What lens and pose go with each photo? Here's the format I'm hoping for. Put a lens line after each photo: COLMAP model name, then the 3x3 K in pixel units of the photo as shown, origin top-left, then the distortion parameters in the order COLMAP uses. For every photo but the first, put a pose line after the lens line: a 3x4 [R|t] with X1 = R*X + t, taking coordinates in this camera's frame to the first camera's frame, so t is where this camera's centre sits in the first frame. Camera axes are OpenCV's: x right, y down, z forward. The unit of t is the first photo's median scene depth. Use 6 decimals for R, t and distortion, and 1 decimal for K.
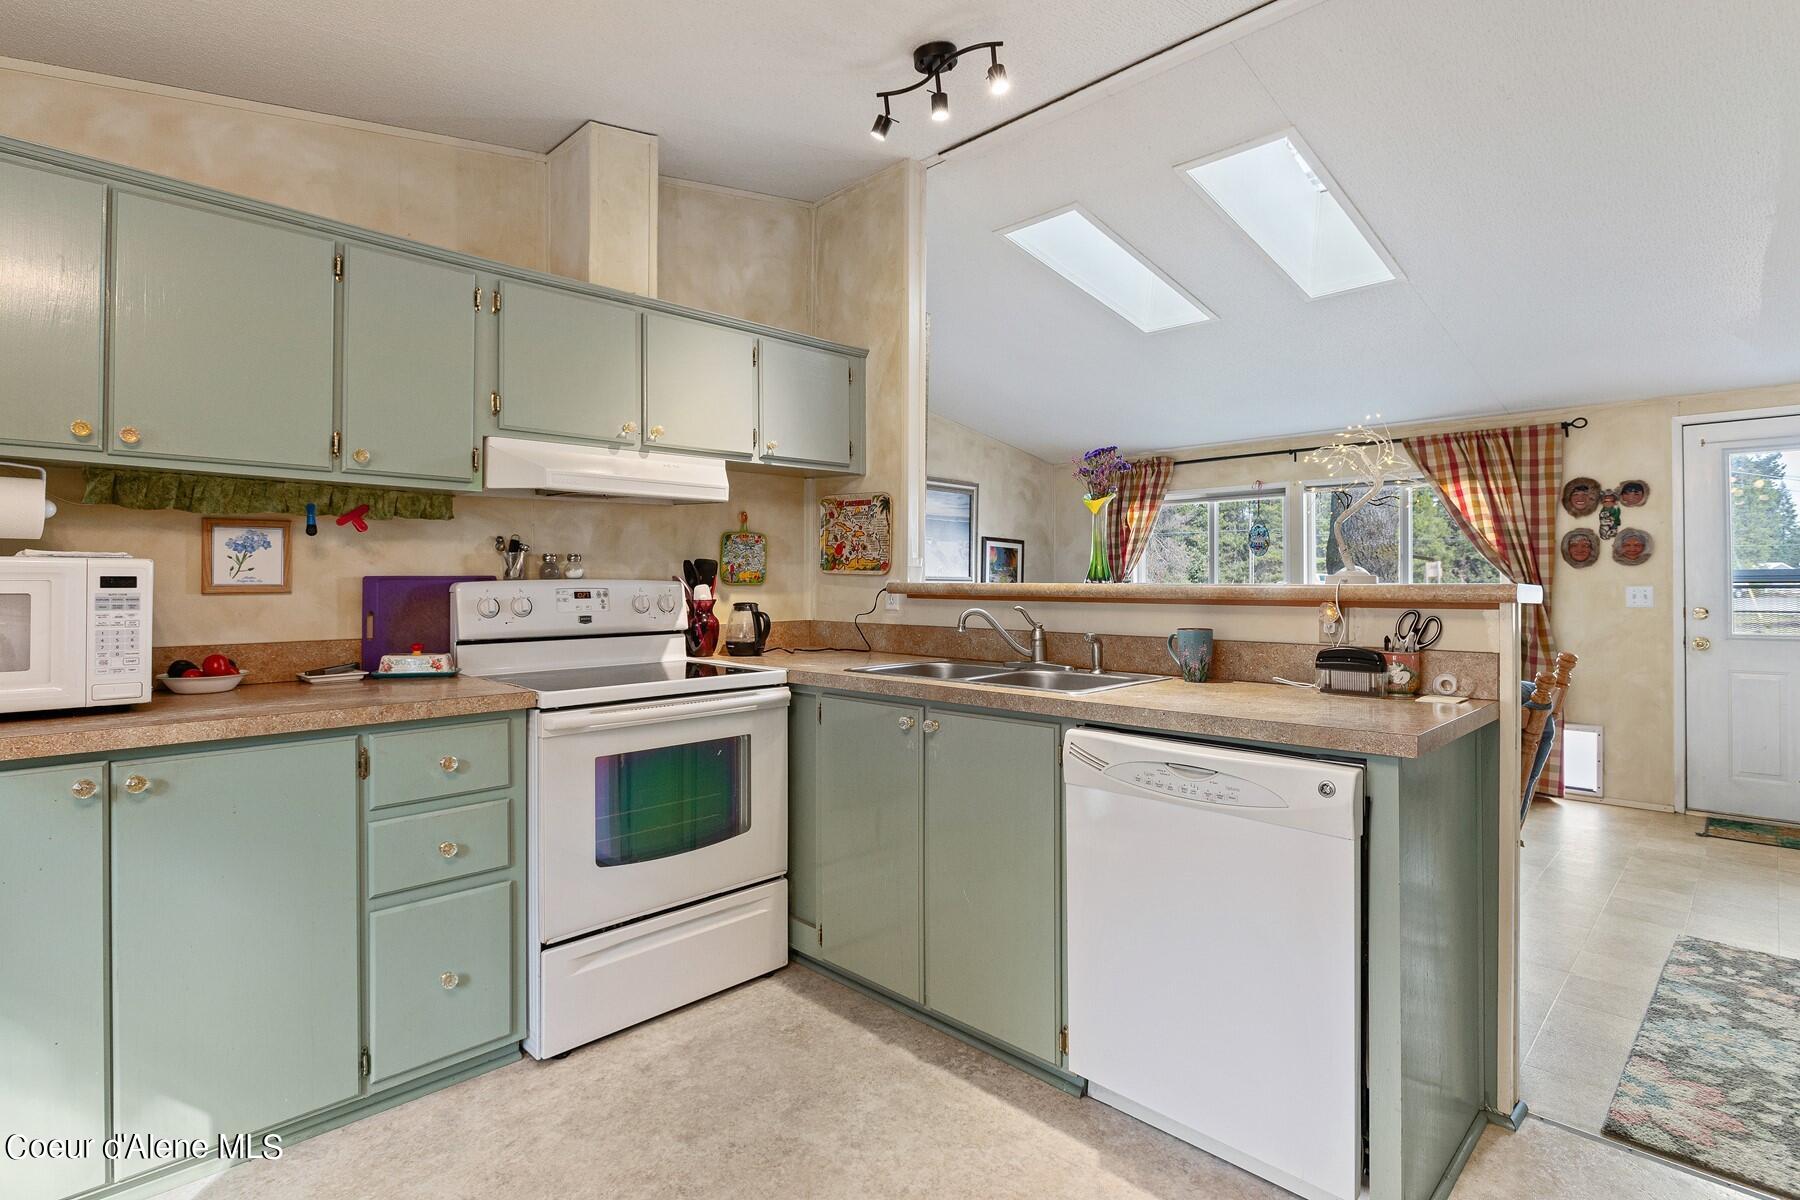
lens RADIAL K [[890.2, 0, 899.3], [0, 890.2, 574.5], [0, 0, 1]] dist [-0.010893, 0.001129]
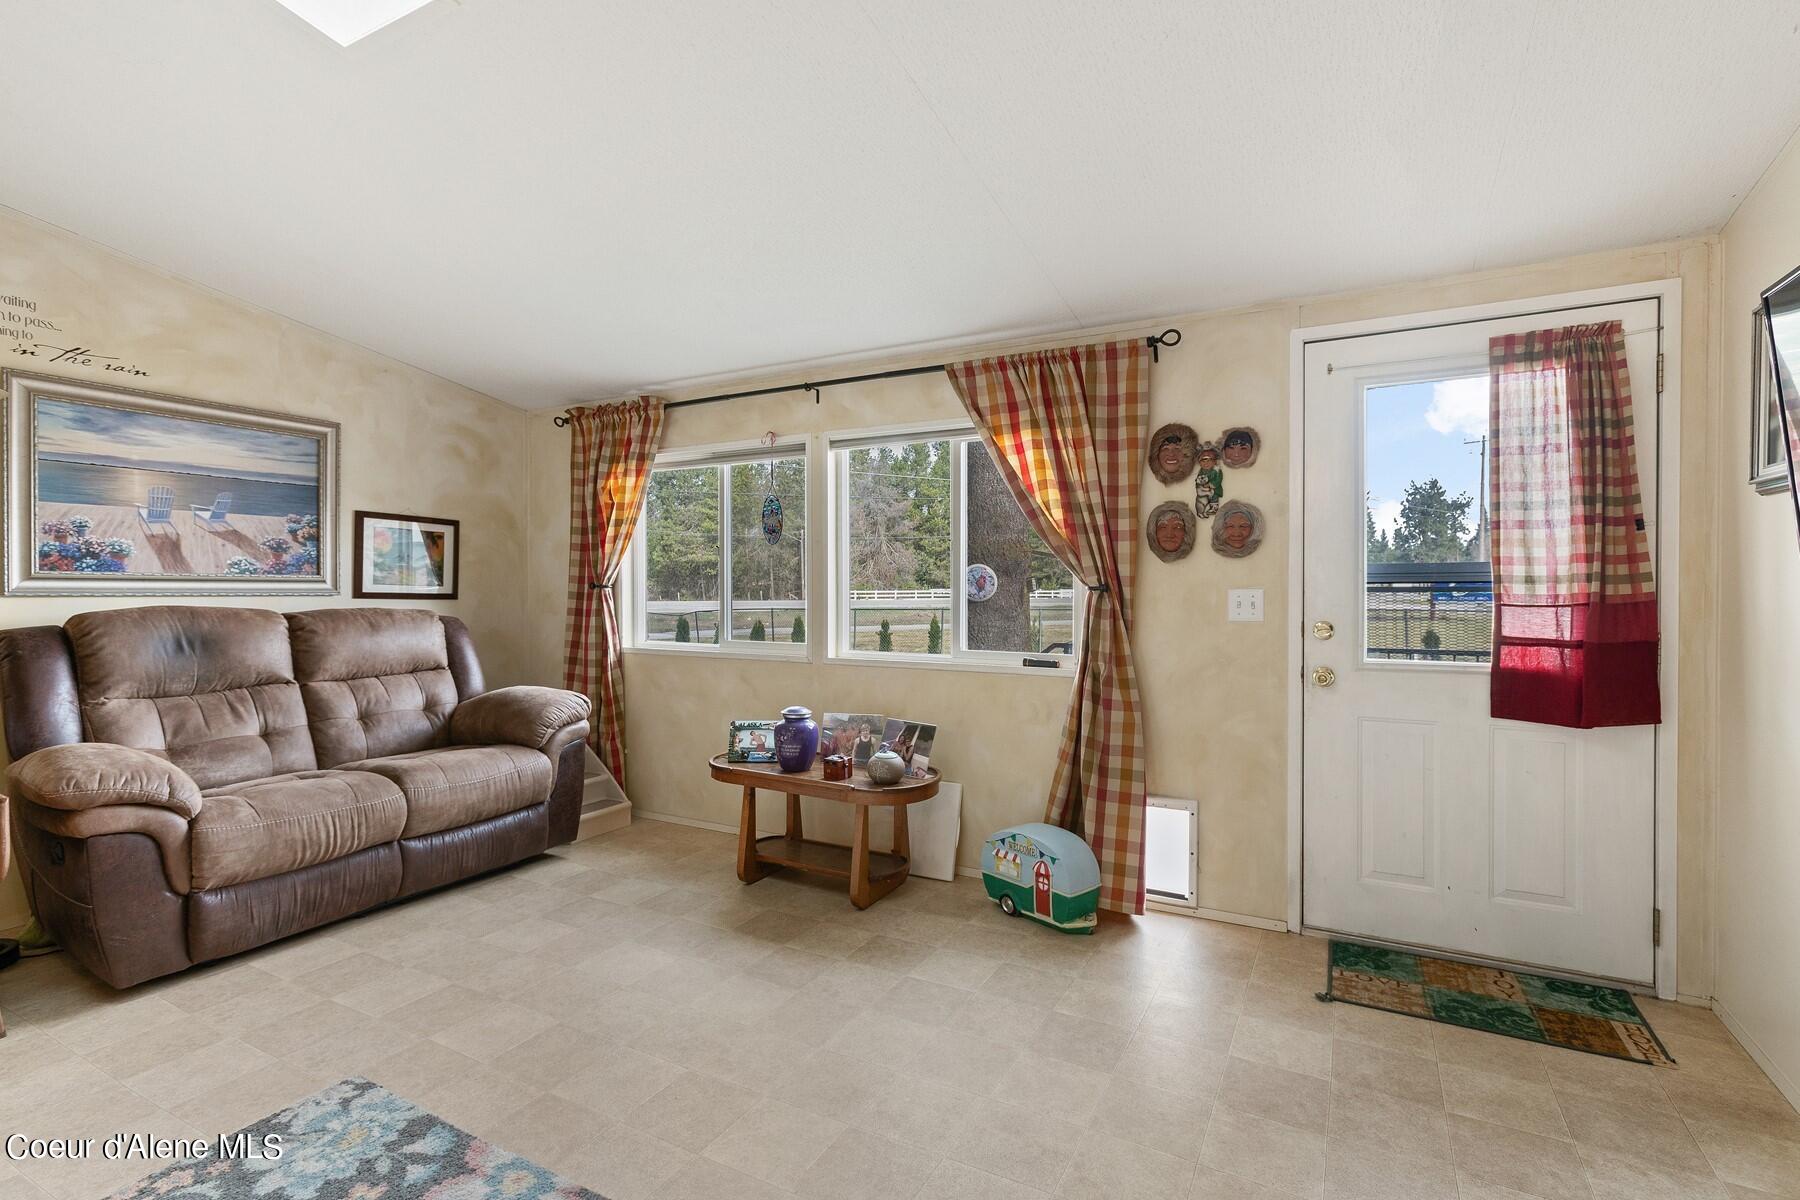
lens RADIAL K [[845.4, 0, 901.6], [0, 845.4, 597.6], [0, 0, 1]] dist [0.001526, 0.000936]
pose [[0.959021, -0.006391, 0.283264, 0.546183], [-0.000463, 0.999709, 0.024122, 0.005970], [-0.283336, -0.023264, 0.958738, 0.619510]]
